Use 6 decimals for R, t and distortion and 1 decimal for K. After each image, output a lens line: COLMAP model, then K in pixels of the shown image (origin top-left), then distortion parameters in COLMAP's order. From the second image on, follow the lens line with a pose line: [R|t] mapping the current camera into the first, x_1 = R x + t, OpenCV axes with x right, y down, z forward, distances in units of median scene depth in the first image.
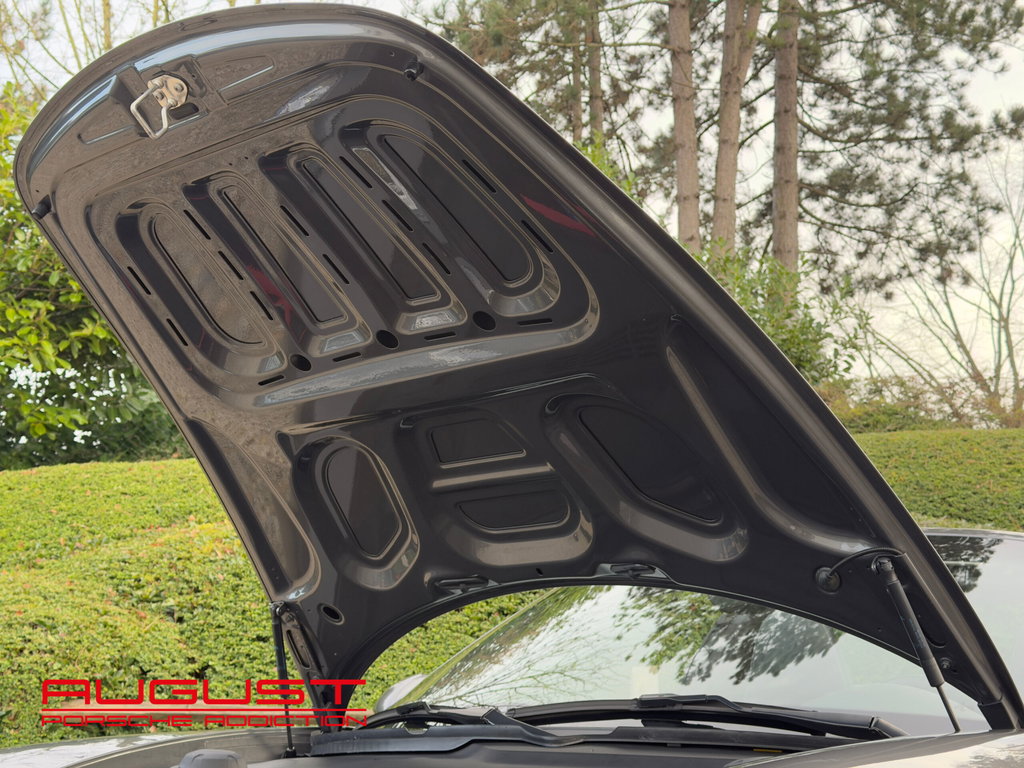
lens RADIAL K [[1415.8, 0, 509.6], [0, 1415.8, 388.0], [0, 0, 1]] dist [0.105045, 0.000000]
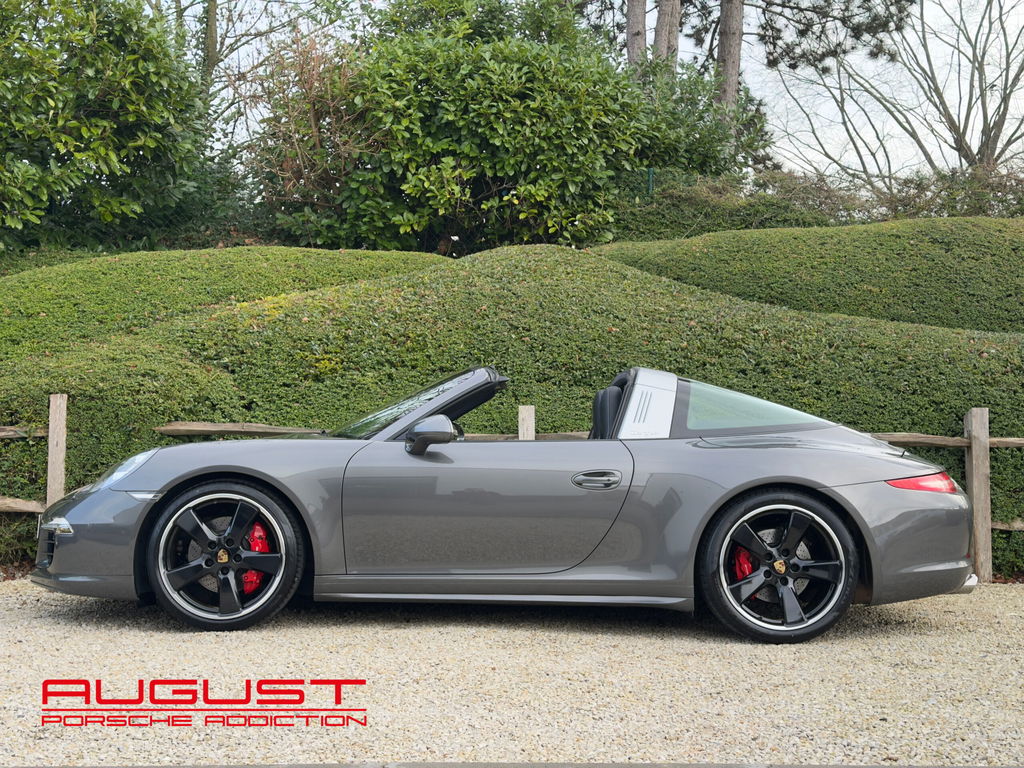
lens RADIAL K [[1415.8, 0, 508.7], [0, 1415.8, 386.5], [0, 0, 1]] dist [0.105045, 0.000000]
pose [[0.999952, 0.009682, -0.001599, 0.065012], [-0.009186, 0.980859, 0.194503, -0.114857], [0.003451, -0.194479, 0.980901, -0.473156]]
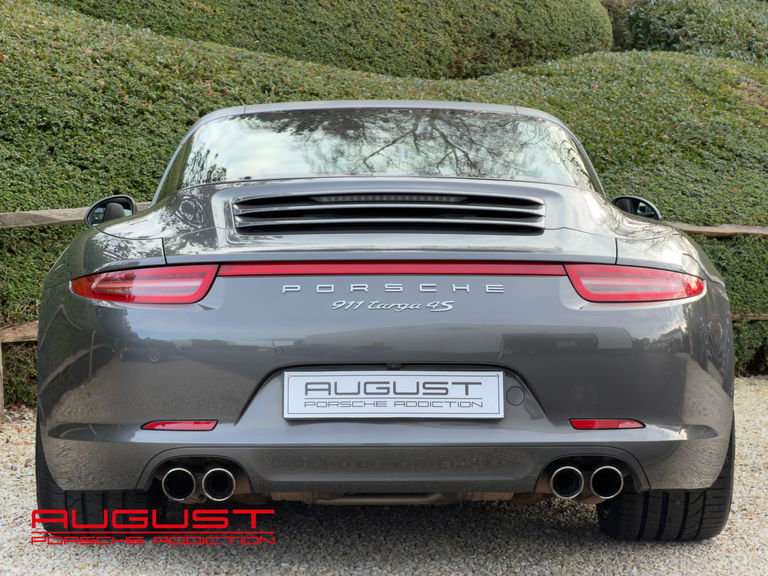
lens RADIAL K [[2317.0, 0, 381.5], [0, 2317.0, 294.5], [0, 0, 1]] dist [0.267896, 0.000000]
pose [[0.776080, -0.022377, 0.630237, -0.661882], [-0.145317, 0.966131, 0.213248, -0.114478], [-0.613663, -0.257081, 0.746543, -0.445712]]
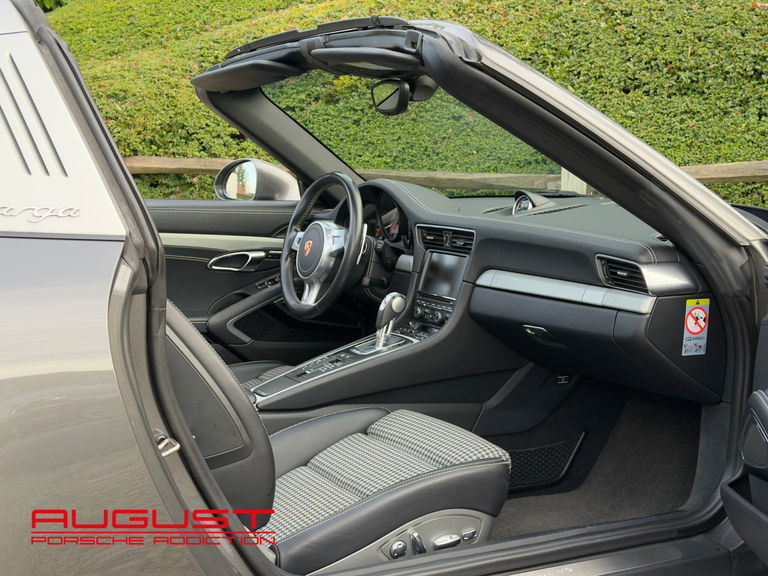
lens RADIAL K [[1137.8, 0, 389.1], [0, 1137.8, 294.6], [0, 0, 1]] dist [0.104505, 0.000000]
pose [[0.911991, 0.050678, -0.407067, 0.270692], [0.093773, 0.940307, 0.327153, 0.017787], [0.399348, -0.336533, 0.852799, 0.152238]]
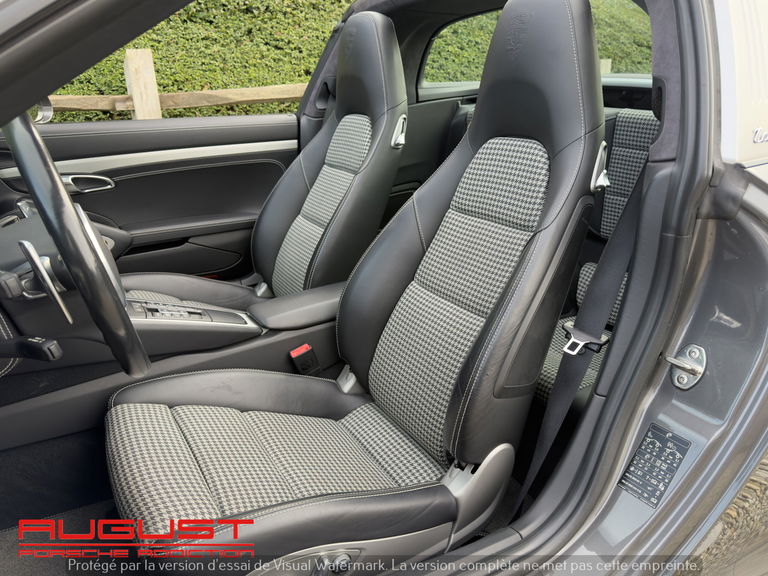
lens RADIAL K [[614.3, 0, 386.2], [0, 614.3, 288.6], [0, 0, 1]] dist [-0.008912, -0.005825]
pose [[0.864179, -0.158652, 0.477519, 0.006141], [-0.125184, 0.851369, 0.509411, 0.078373], [-0.487364, -0.500000, 0.715875, 0.422789]]
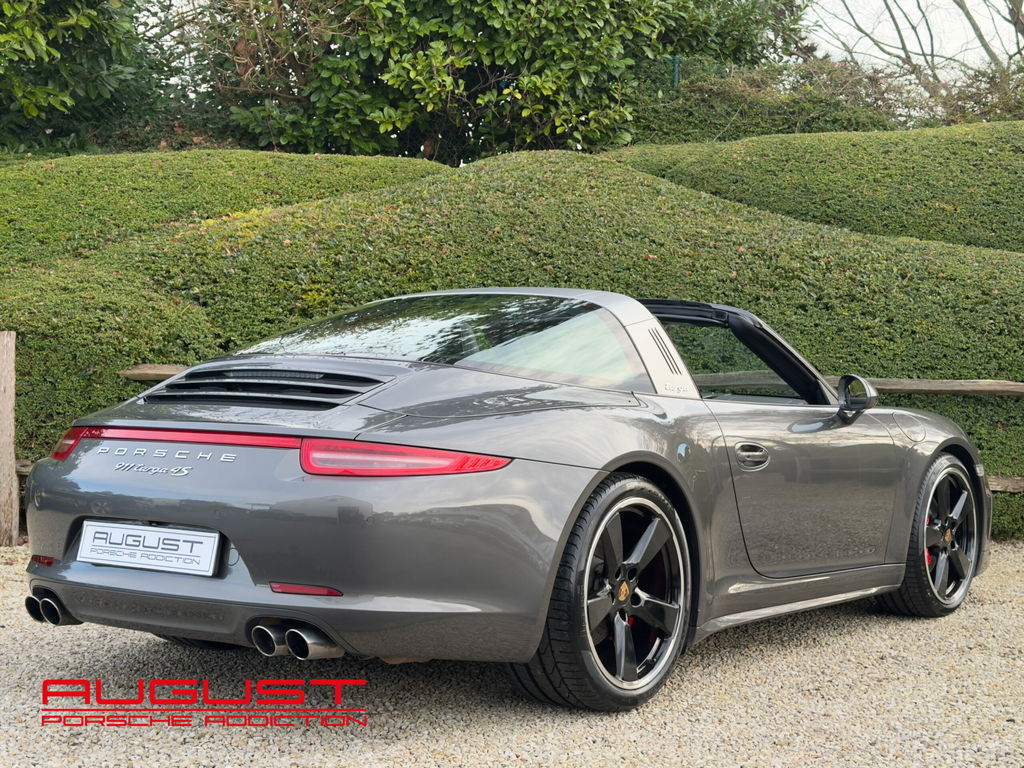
lens RADIAL K [[1699.8, 0, 511.1], [0, 1699.8, 389.9], [0, 0, 1]] dist [0.102277, 0.000000]
pose [[0.999504, 0.013350, 0.028507, 0.005936], [-0.019959, 0.969070, 0.245978, -0.141540], [-0.024341, -0.246425, 0.968856, -0.504652]]
